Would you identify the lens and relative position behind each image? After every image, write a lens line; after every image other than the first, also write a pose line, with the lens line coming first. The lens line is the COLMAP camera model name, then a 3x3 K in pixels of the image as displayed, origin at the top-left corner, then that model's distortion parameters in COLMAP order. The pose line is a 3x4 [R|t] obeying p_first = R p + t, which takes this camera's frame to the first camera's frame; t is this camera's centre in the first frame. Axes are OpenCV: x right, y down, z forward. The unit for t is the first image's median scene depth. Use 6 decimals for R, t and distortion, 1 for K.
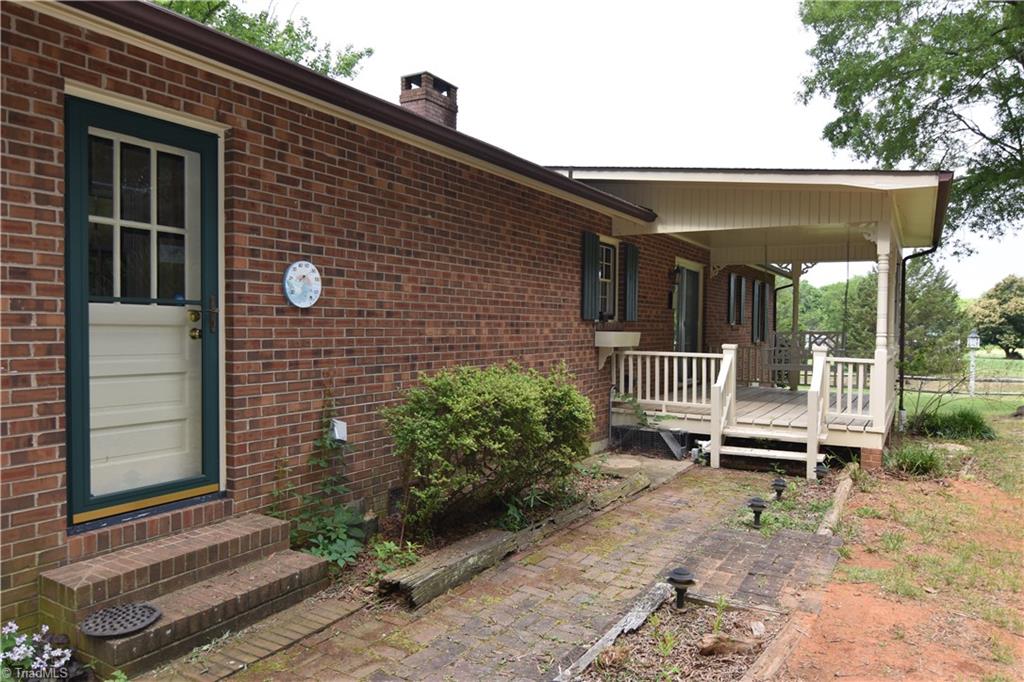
lens RADIAL K [[706.2, 0, 509.1], [0, 706.2, 343.1], [0, 0, 1]] dist [0.000772, -0.014654]
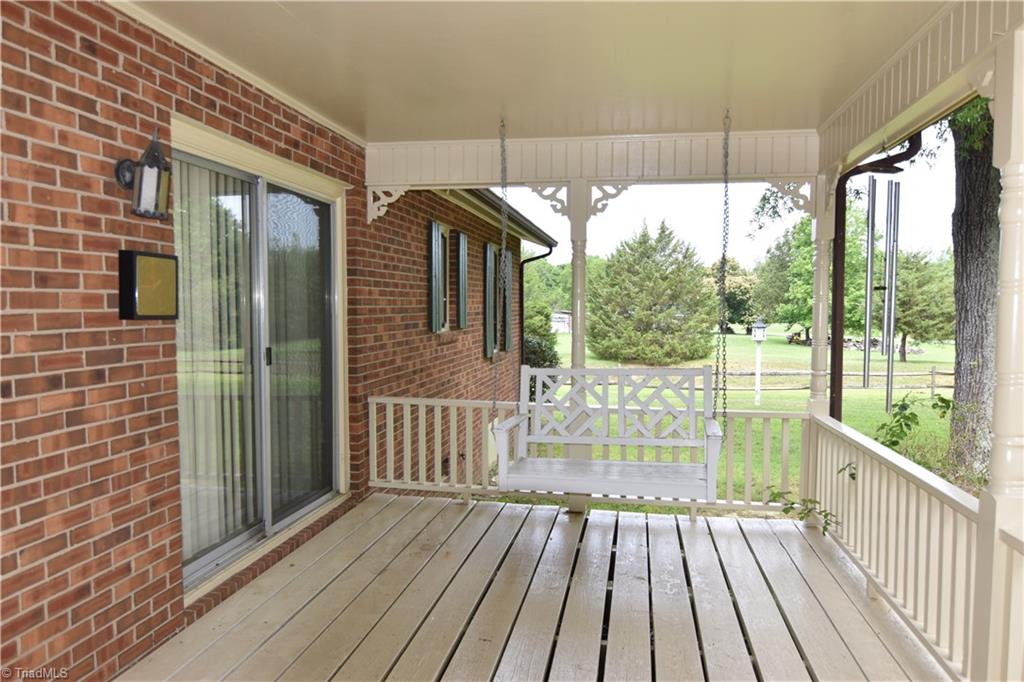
lens RADIAL K [[706.2, 0, 513.4], [0, 706.2, 341.8], [0, 0, 1]] dist [0.000772, -0.014654]
pose [[0.937781, -0.026974, 0.346178, 0.084914], [0.016298, 0.999299, 0.033713, -0.014884], [-0.346844, -0.025974, 0.937563, 0.231289]]
